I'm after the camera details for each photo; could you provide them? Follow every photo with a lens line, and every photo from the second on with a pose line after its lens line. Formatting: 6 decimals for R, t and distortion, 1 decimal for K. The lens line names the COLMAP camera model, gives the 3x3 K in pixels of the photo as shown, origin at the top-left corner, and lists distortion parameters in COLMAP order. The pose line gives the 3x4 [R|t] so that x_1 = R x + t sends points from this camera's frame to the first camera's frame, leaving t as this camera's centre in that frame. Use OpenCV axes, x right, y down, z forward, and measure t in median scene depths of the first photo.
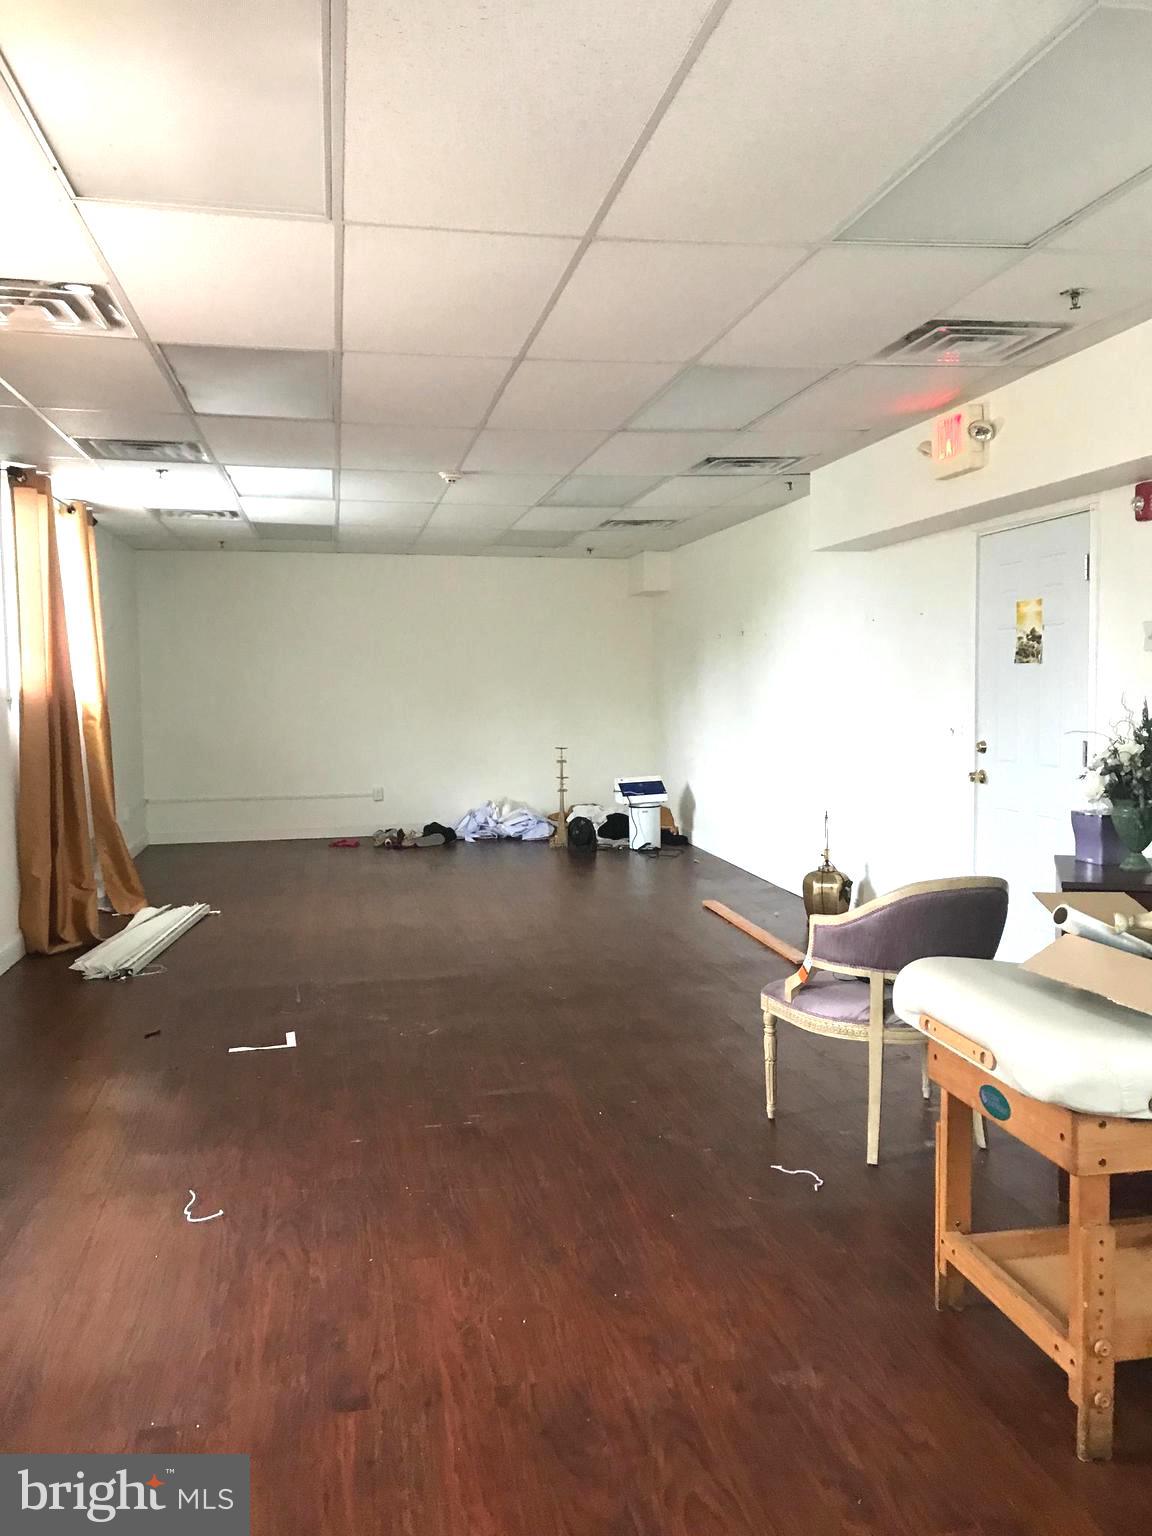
lens RADIAL K [[1257.2, 0, 574.9], [0, 1257.2, 778.3], [0, 0, 1]] dist [0.090019, -0.128627]
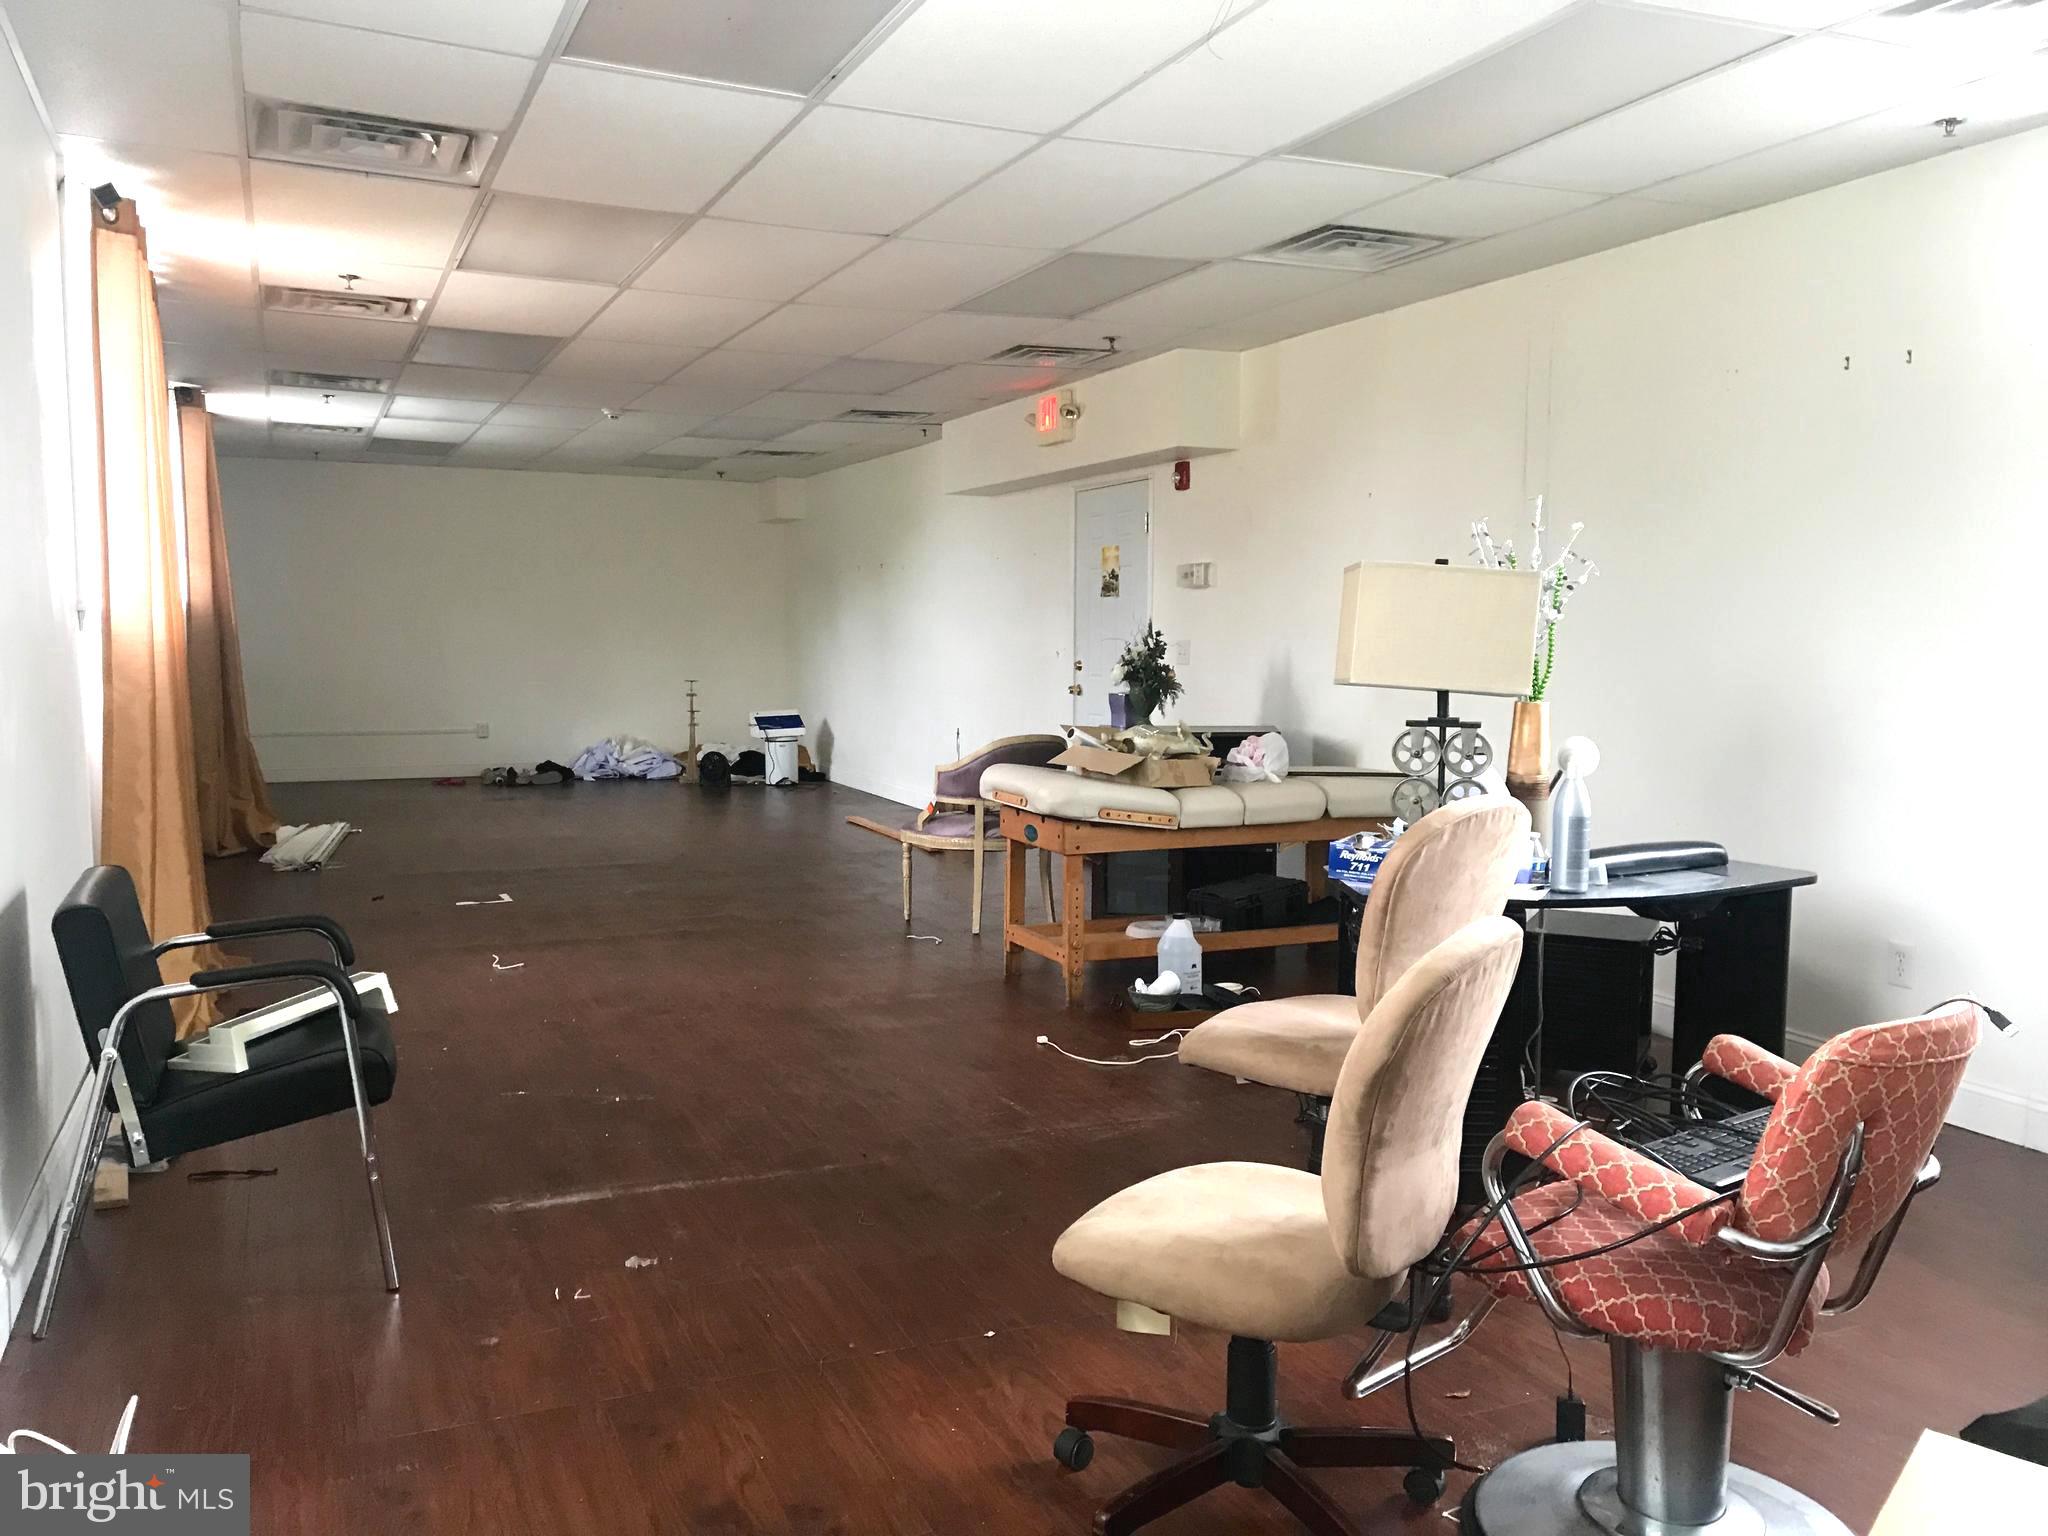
lens RADIAL K [[1676.3, 0, 1045.9], [0, 1676.3, 766.1], [0, 0, 1]] dist [0.090019, -0.128627]
pose [[0.972700, -0.002697, 0.232050, -0.047951], [0.001583, 0.999986, 0.004990, 0.036495], [-0.232061, -0.004486, 0.972691, -0.318359]]
